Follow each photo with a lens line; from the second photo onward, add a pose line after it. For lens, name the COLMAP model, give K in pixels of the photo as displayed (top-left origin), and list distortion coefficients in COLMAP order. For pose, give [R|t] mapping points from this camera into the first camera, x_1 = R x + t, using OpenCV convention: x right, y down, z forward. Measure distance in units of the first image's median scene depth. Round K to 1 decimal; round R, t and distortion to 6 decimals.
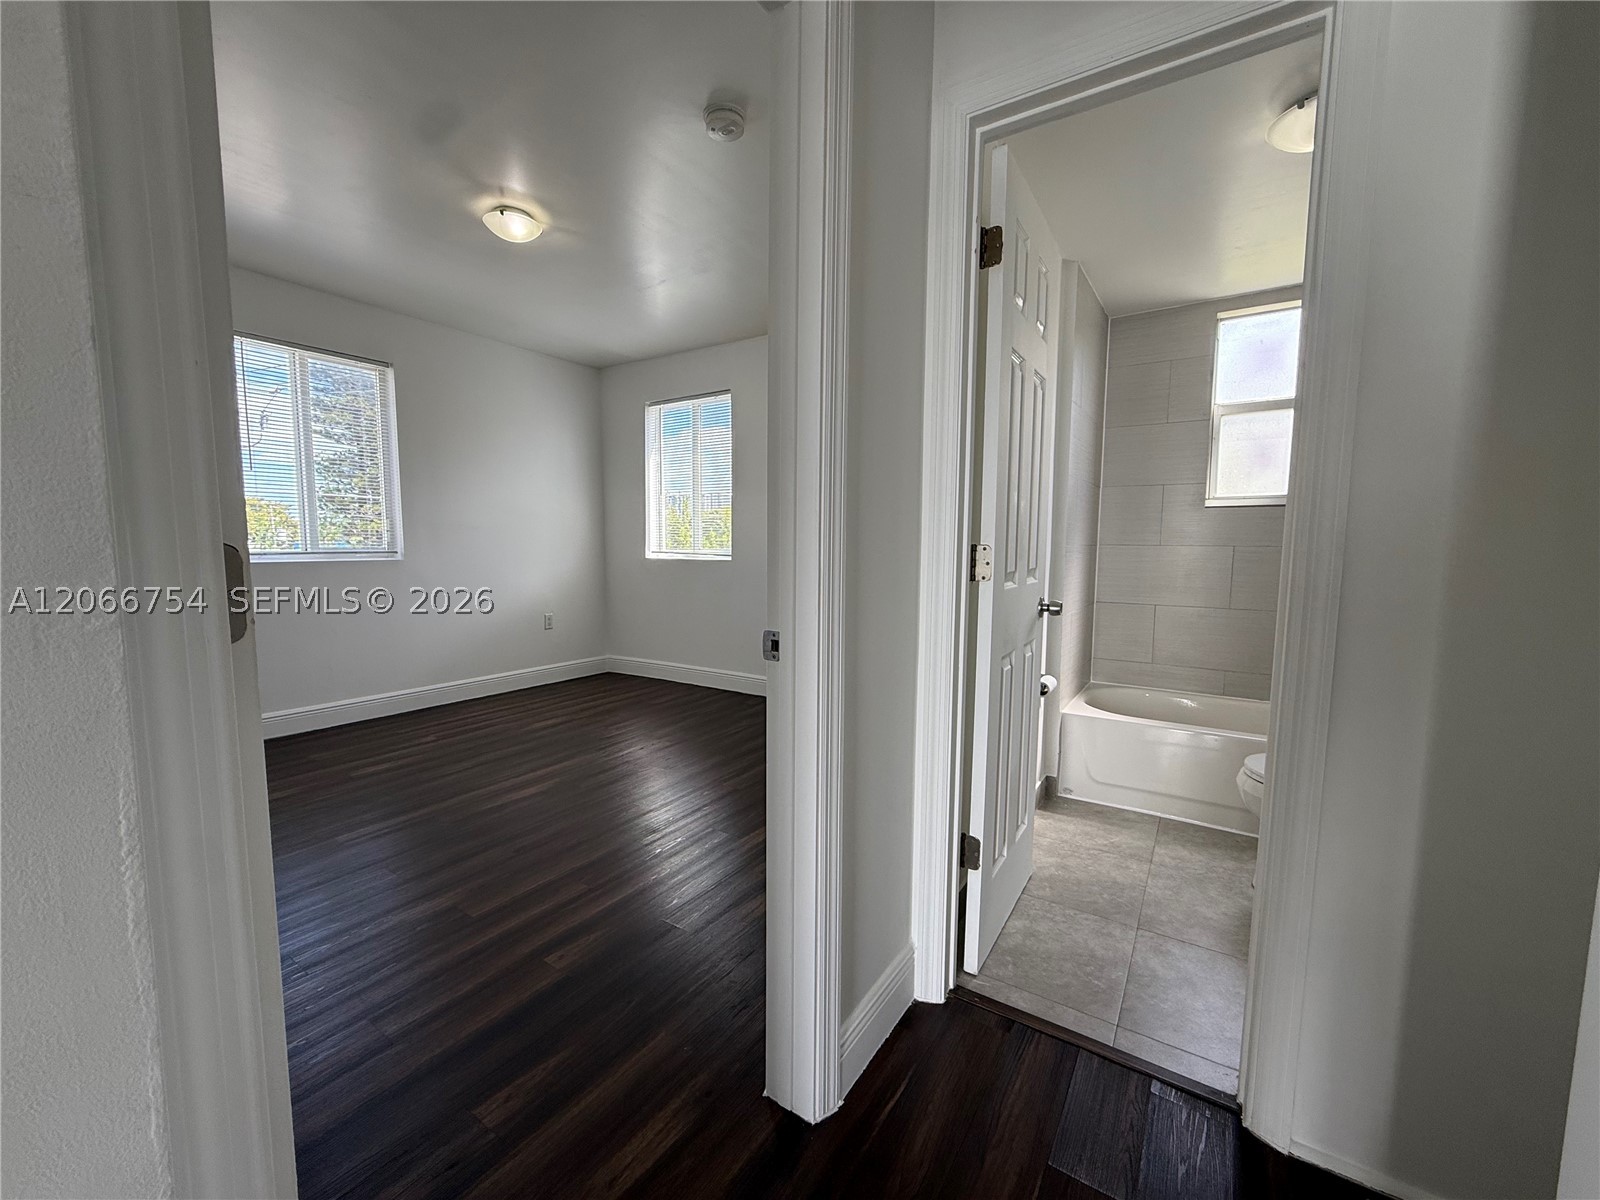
lens RADIAL K [[639.6, 0, 797.0], [0, 639.6, 599.2], [0, 0, 1]] dist [-0.000480, 0.000319]
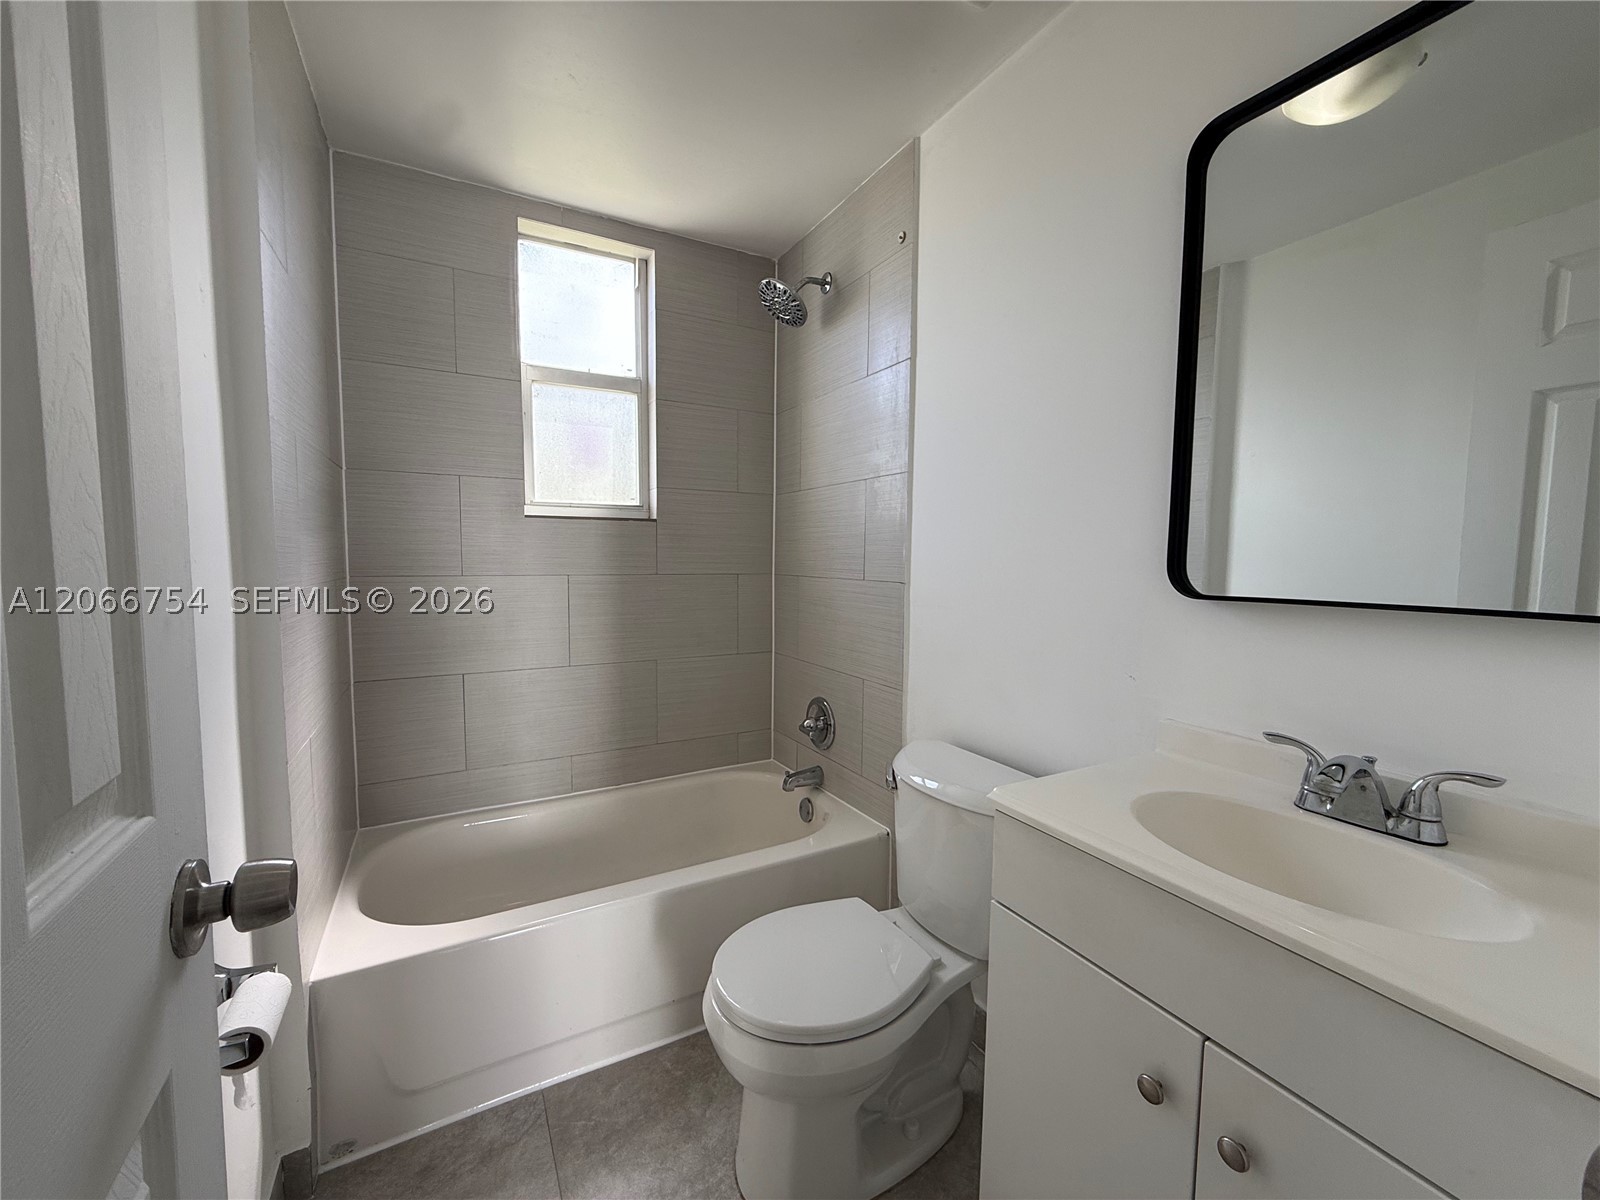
lens RADIAL K [[639.6, 0, 797.0], [0, 639.6, 599.2], [0, 0, 1]] dist [-0.000480, 0.000319]
pose [[0.468859, -0.064198, 0.880937, 0.143556], [0.076546, 0.996556, 0.031884, -0.044794], [-0.879950, 0.052483, 0.472158, 0.345828]]
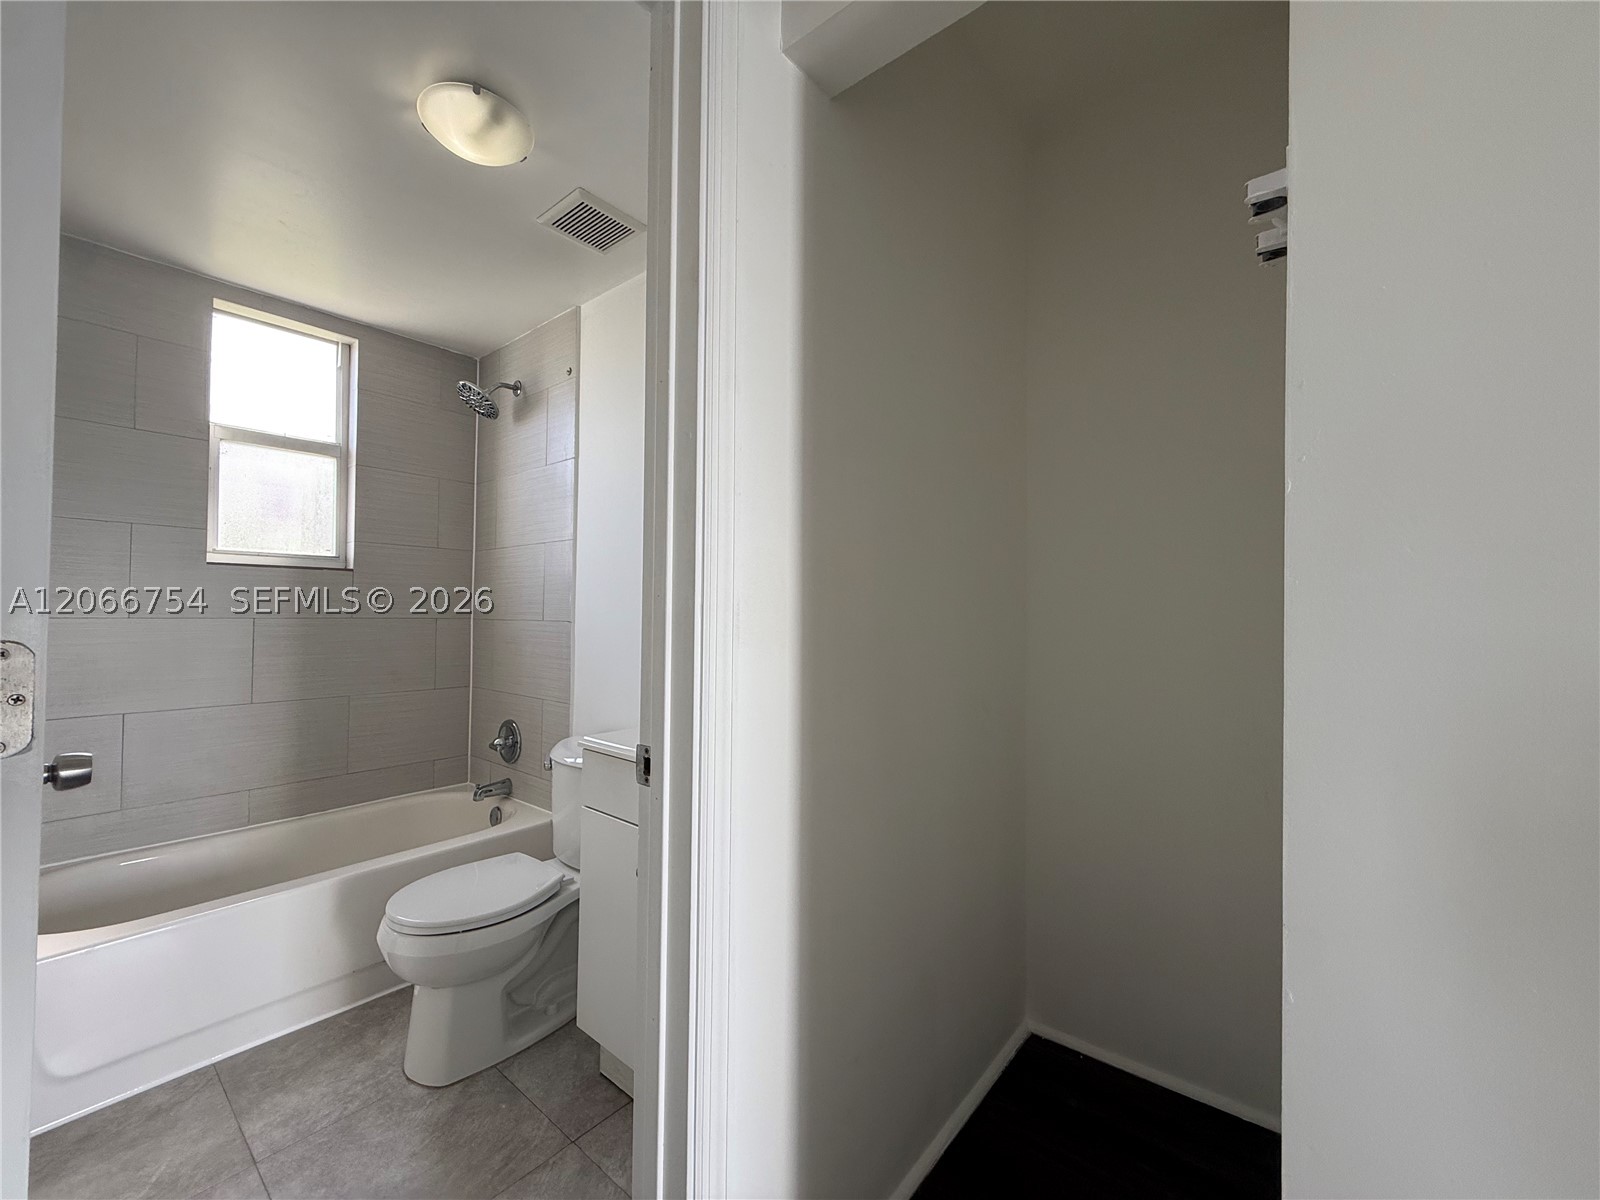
lens RADIAL K [[639.6, 0, 797.0], [0, 639.6, 599.2], [0, 0, 1]] dist [-0.000480, 0.000319]
pose [[0.105486, 0.015326, 0.994303, 0.008931], [0.083427, 0.996220, -0.024206, -0.025593], [-0.990915, 0.085505, 0.103808, 0.223078]]
